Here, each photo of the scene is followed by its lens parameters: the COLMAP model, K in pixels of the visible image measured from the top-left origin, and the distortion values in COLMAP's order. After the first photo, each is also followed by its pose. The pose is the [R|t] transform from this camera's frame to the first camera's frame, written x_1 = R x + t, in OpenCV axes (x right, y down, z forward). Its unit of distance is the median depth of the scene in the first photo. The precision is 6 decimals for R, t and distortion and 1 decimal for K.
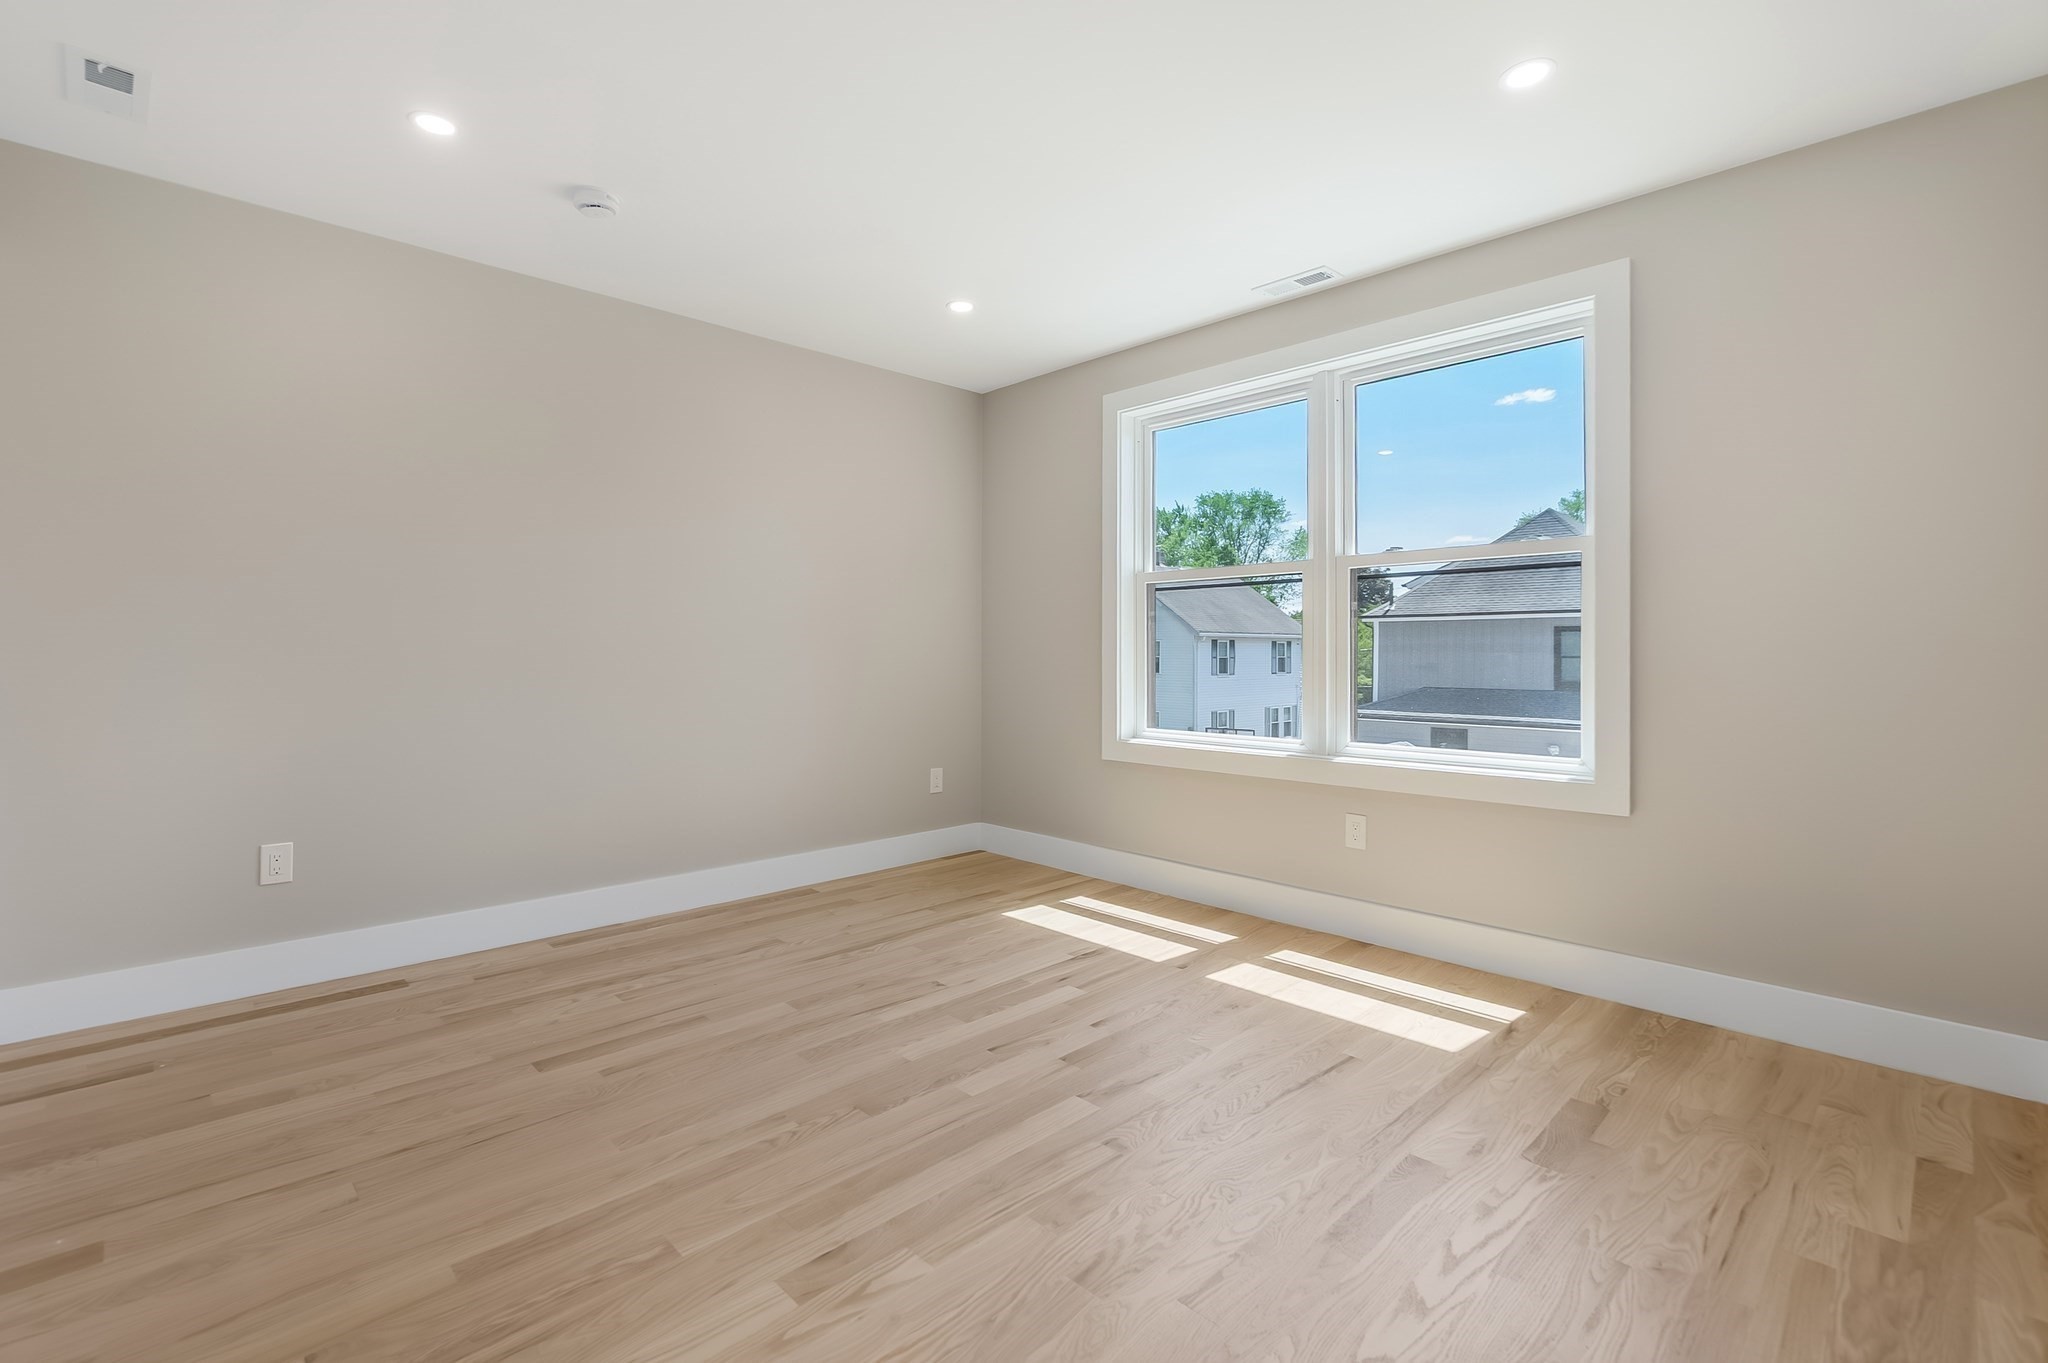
lens RADIAL K [[917.1, 0, 1009.5], [0, 917.1, 651.3], [0, 0, 1]] dist [-0.009249, 0.000429]
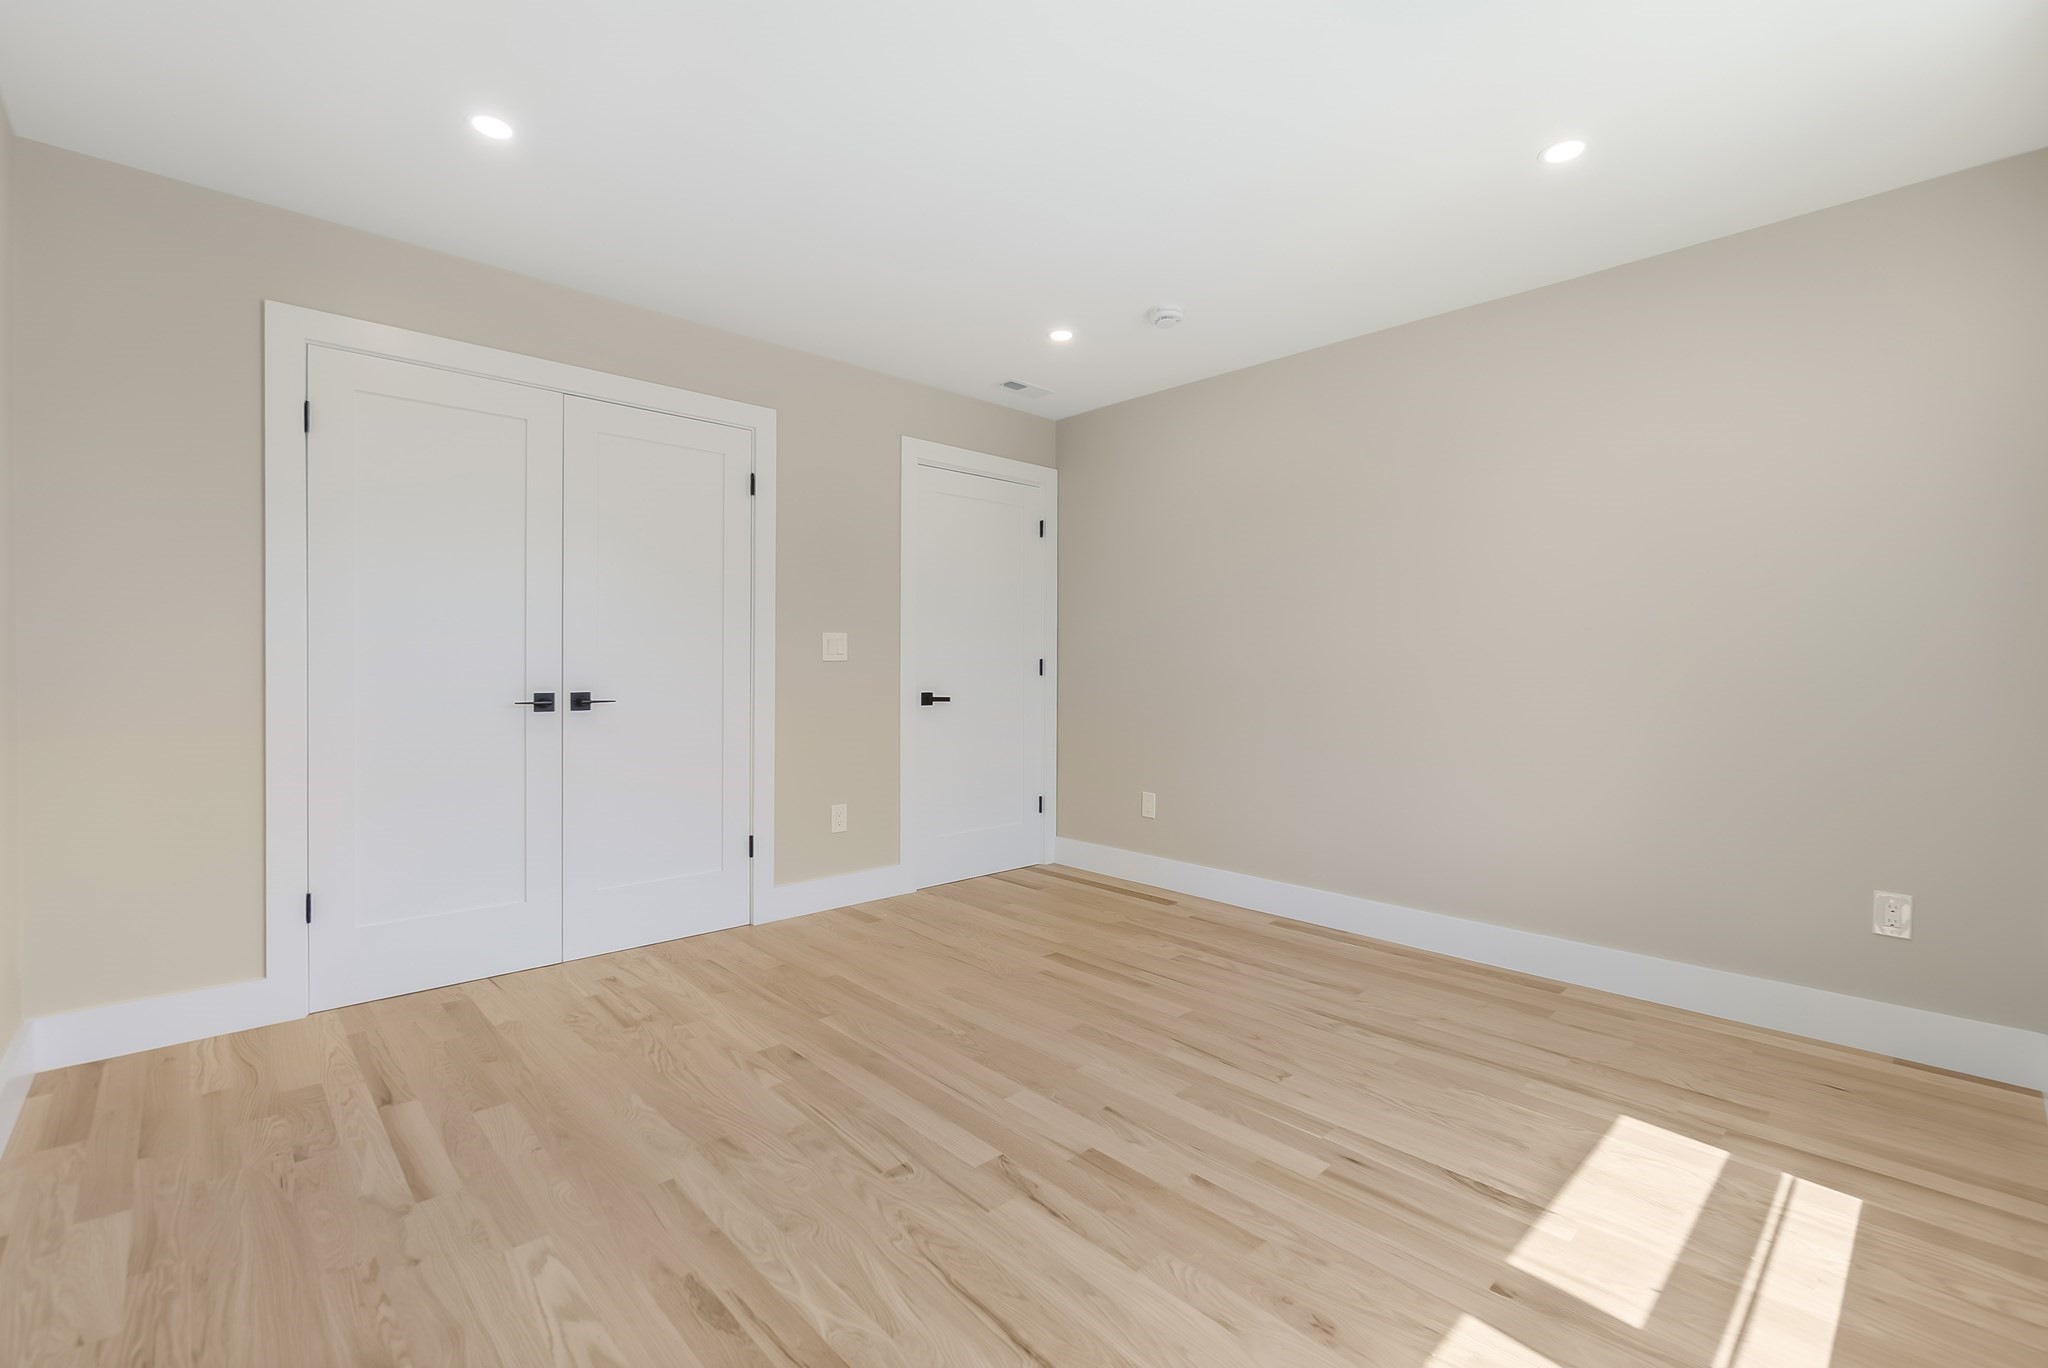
lens RADIAL K [[881.7, 0, 1016.5], [0, 881.7, 681.1], [0, 0, 1]] dist [-0.010621, 0.000398]
pose [[-0.013000, 0.015777, -0.999791, 0.738307], [-0.006762, 0.999851, 0.015866, -0.007440], [0.999893, 0.006966, -0.012891, 0.787019]]
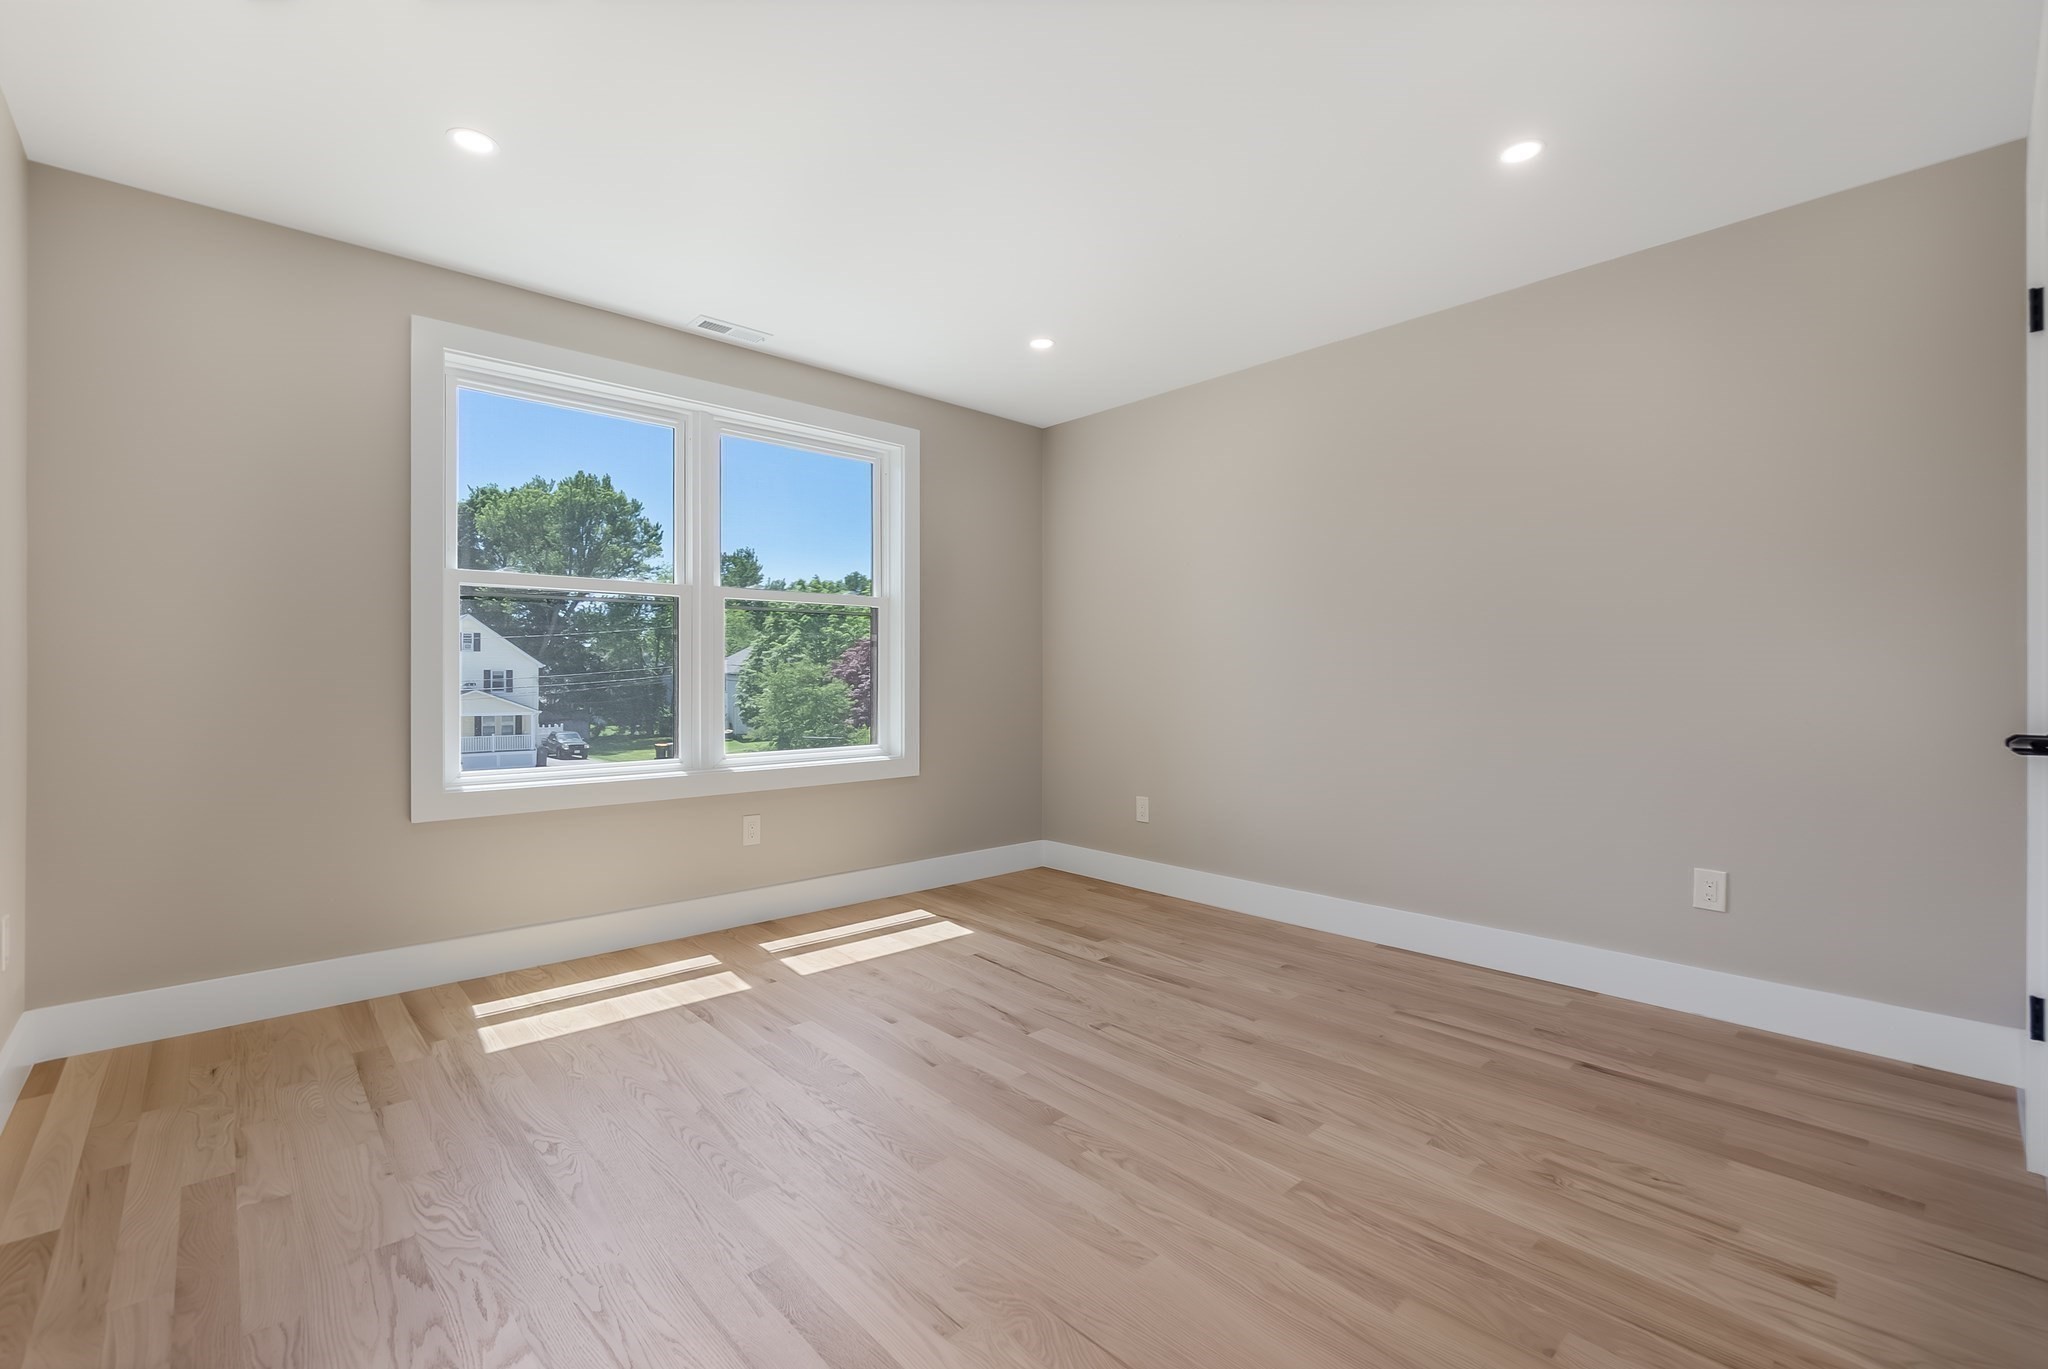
lens RADIAL K [[881.7, 0, 1016.5], [0, 881.7, 681.6], [0, 0, 1]] dist [-0.010621, 0.000398]
pose [[0.017721, -0.007858, 0.999812, -0.851694], [-0.001289, 0.999968, 0.007882, 0.001118], [-0.999842, -0.001428, 0.017710, 0.764709]]
